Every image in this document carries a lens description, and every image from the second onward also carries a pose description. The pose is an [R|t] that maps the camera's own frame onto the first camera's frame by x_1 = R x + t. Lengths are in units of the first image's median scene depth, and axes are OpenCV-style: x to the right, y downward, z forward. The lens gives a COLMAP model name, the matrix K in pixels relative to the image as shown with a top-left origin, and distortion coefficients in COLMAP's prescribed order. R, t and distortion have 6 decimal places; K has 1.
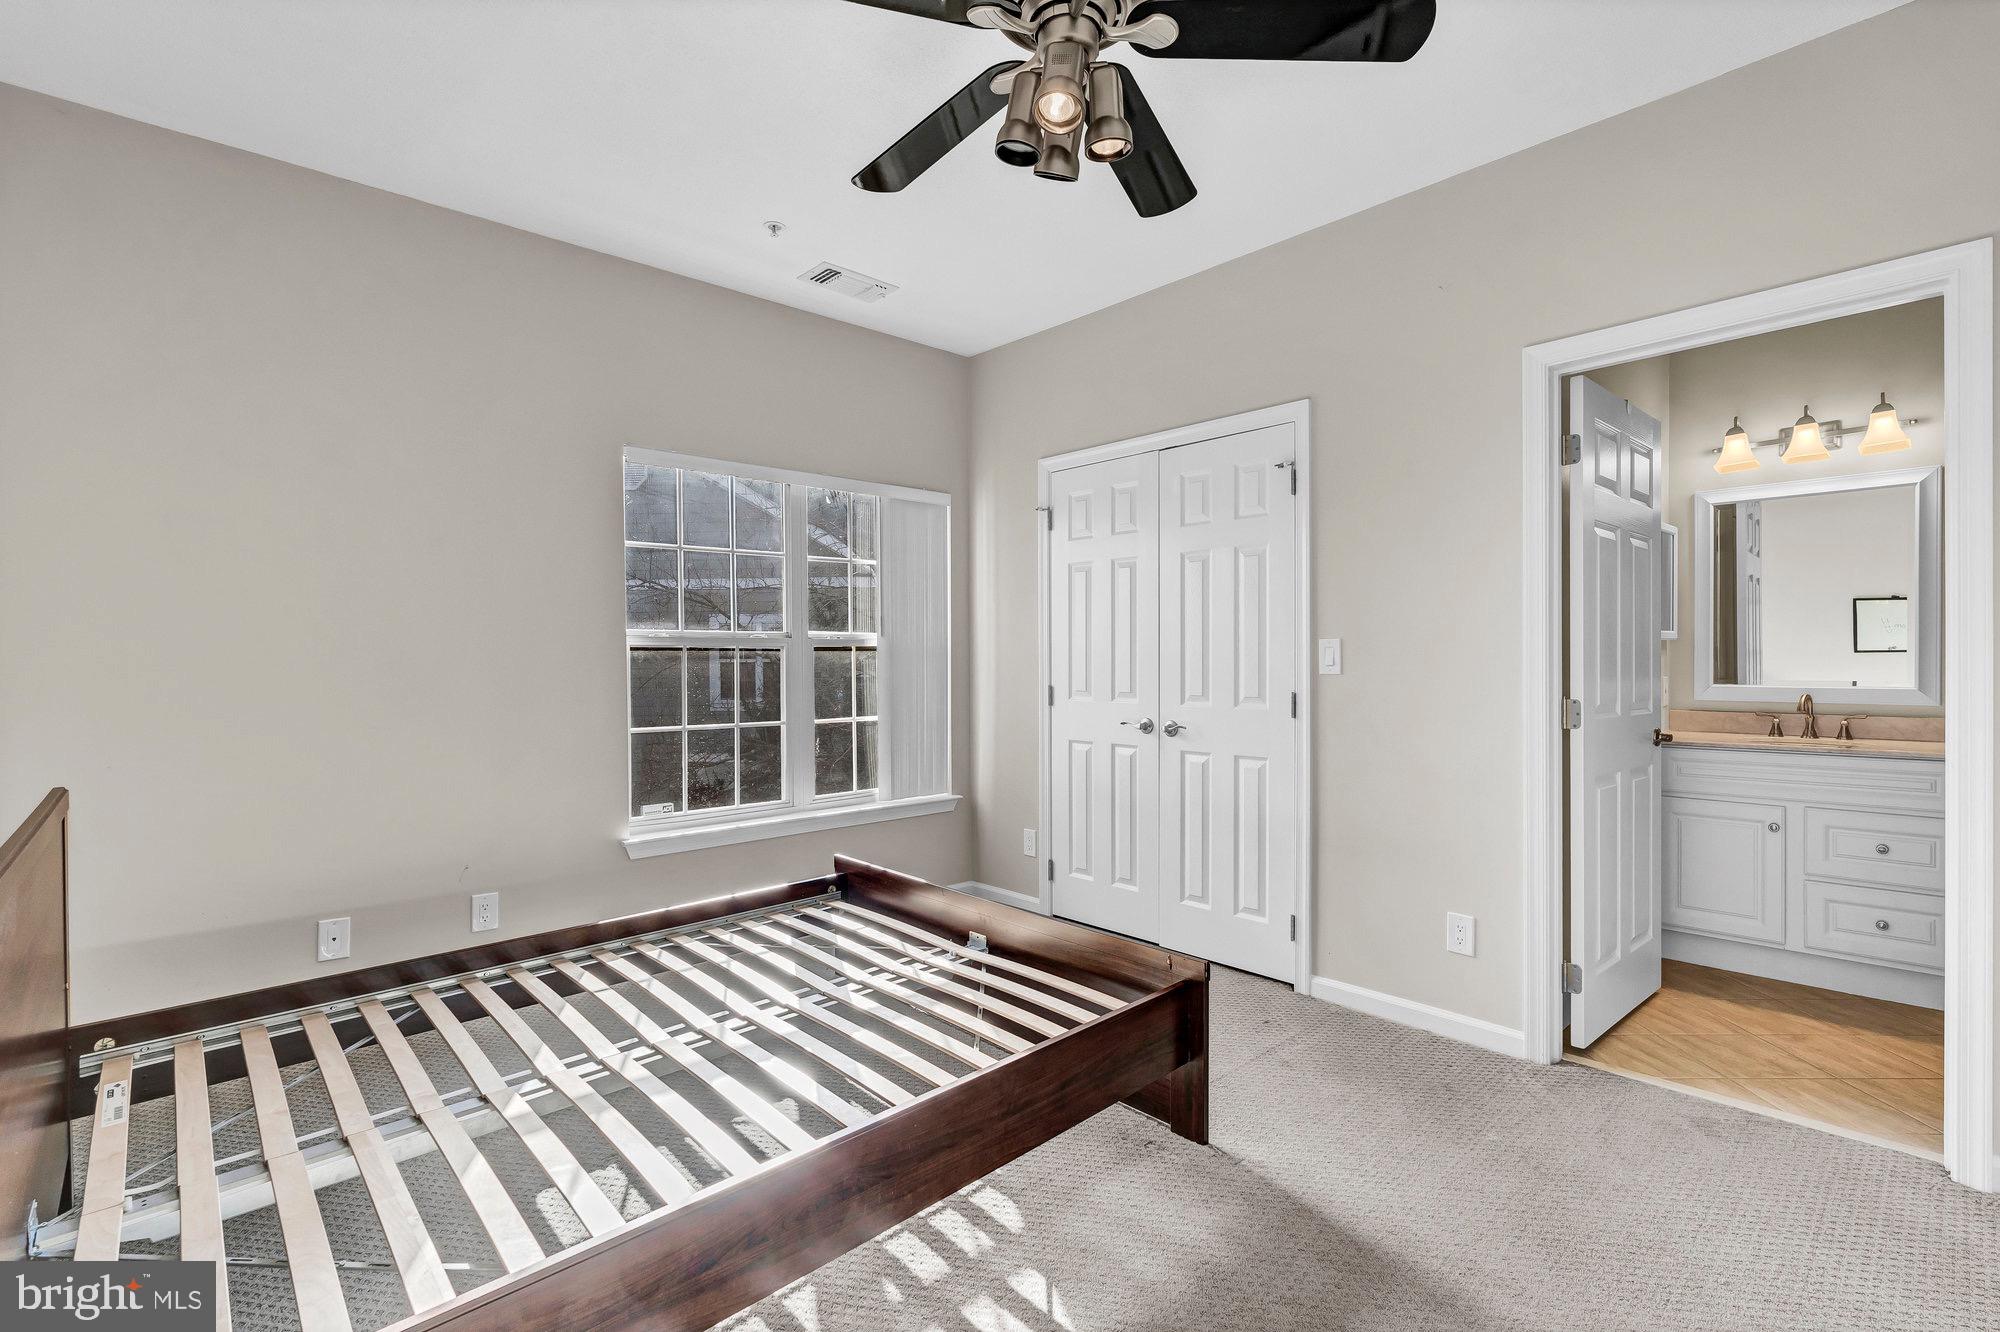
lens RADIAL K [[898.0, 0, 1004.1], [0, 898.0, 660.7], [0, 0, 1]] dist [-0.004867, 0.000367]
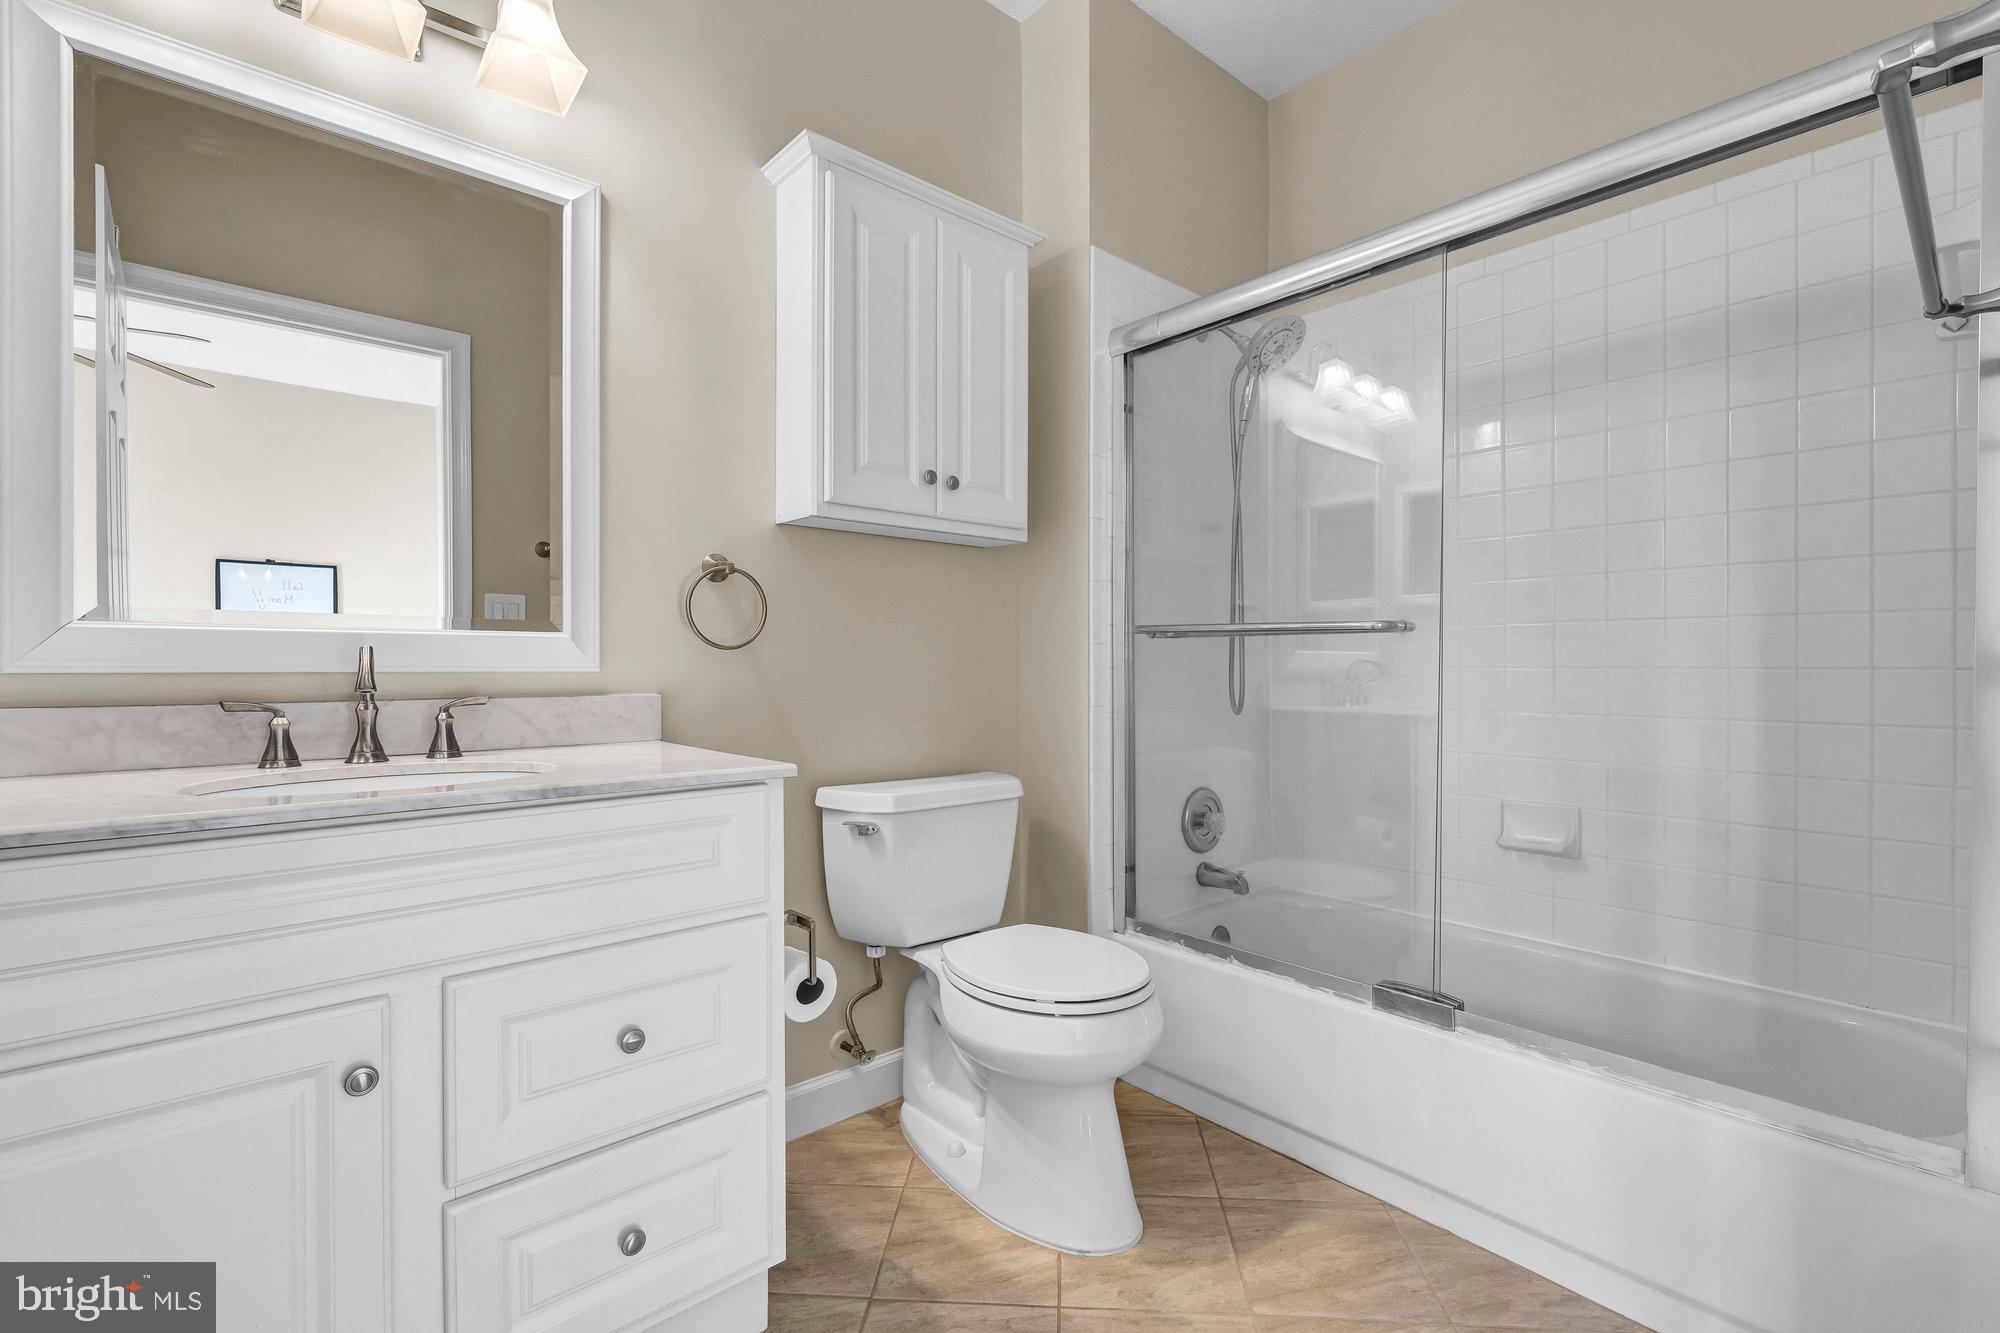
lens RADIAL K [[898.0, 0, 1005.0], [0, 898.0, 664.7], [0, 0, 1]] dist [-0.004867, 0.000367]
pose [[0.039171, -0.000409, 0.999232, 0.522644], [0.005639, 0.999984, 0.000189, 0.045636], [-0.999217, 0.005627, 0.039173, 0.707372]]
